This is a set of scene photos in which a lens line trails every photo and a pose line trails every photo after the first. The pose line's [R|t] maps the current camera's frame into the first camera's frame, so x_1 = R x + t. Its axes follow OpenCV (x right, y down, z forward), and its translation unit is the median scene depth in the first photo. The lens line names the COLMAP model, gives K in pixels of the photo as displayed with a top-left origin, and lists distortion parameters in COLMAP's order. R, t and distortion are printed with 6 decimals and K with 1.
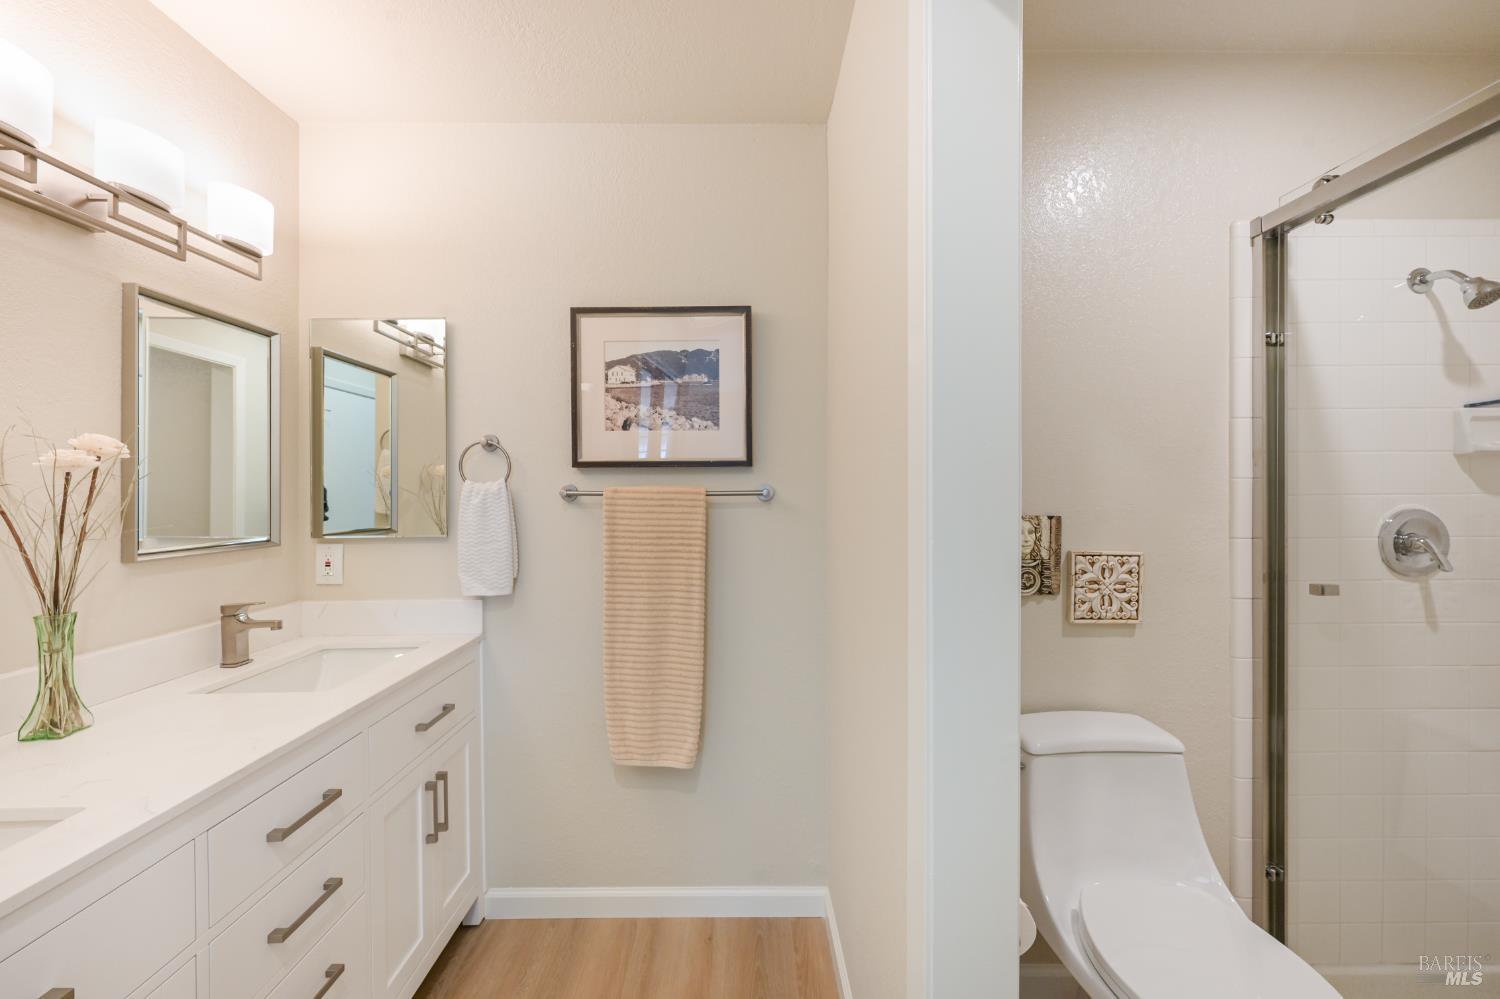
lens RADIAL K [[605.2, 0, 760.6], [0, 605.2, 493.5], [0, 0, 1]] dist [0.003746, 0.000493]
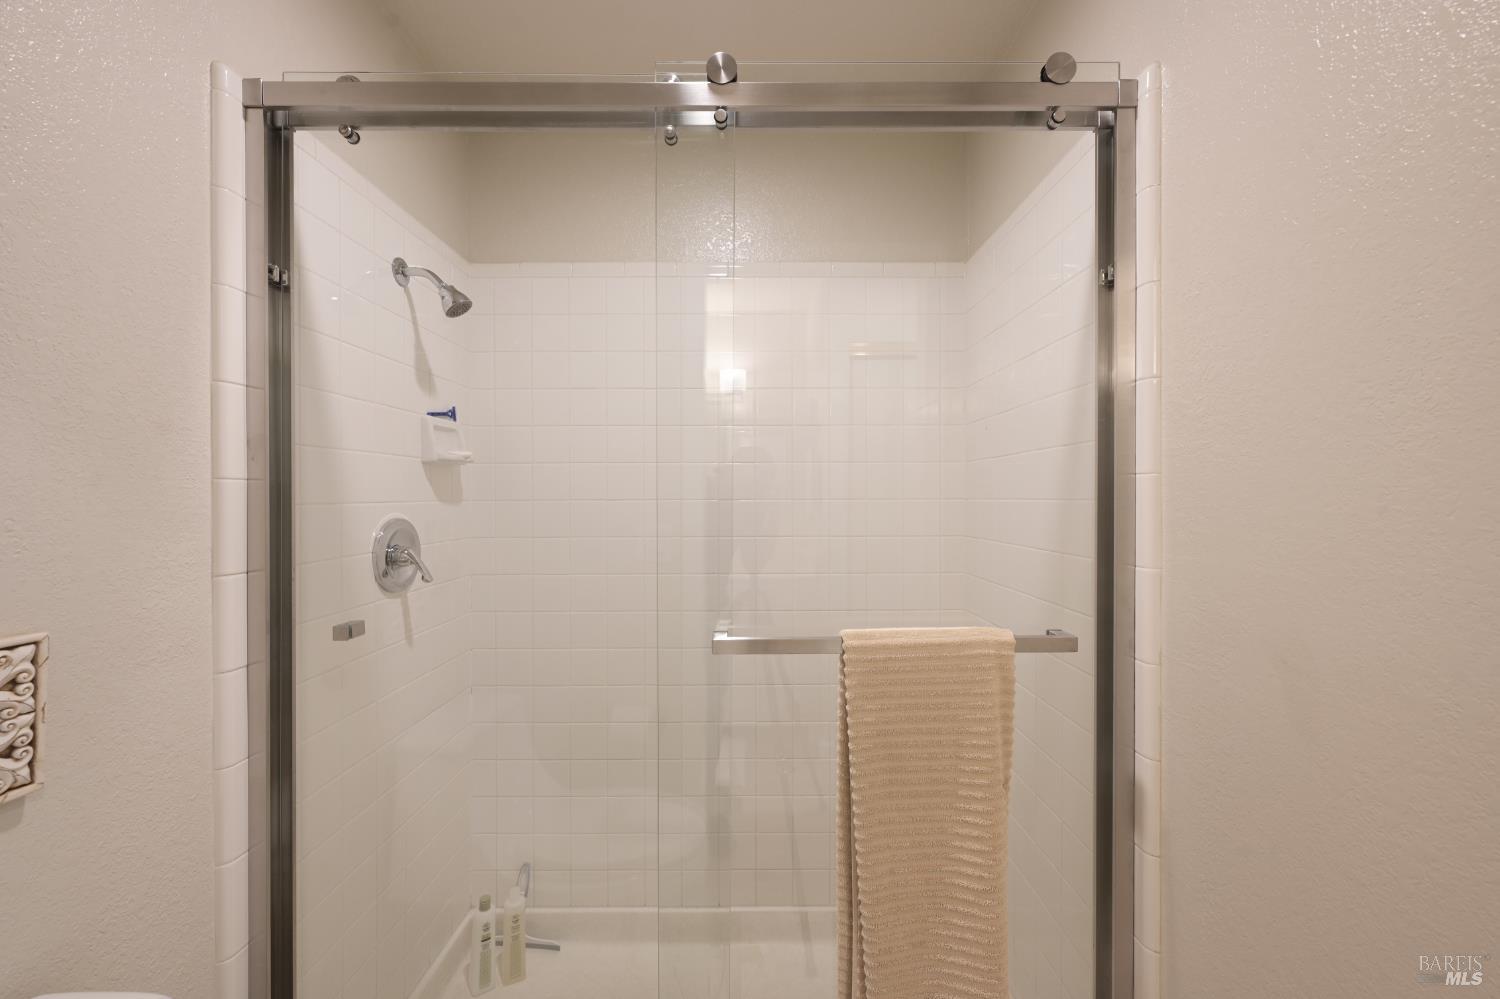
lens RADIAL K [[605.2, 0, 760.7], [0, 605.2, 497.5], [0, 0, 1]] dist [0.003746, 0.000493]
pose [[0.026147, -0.001032, 0.999658, 0.178335], [0.002612, 0.999996, 0.000964, -0.005065], [-0.999655, 0.002586, 0.026150, 0.438179]]
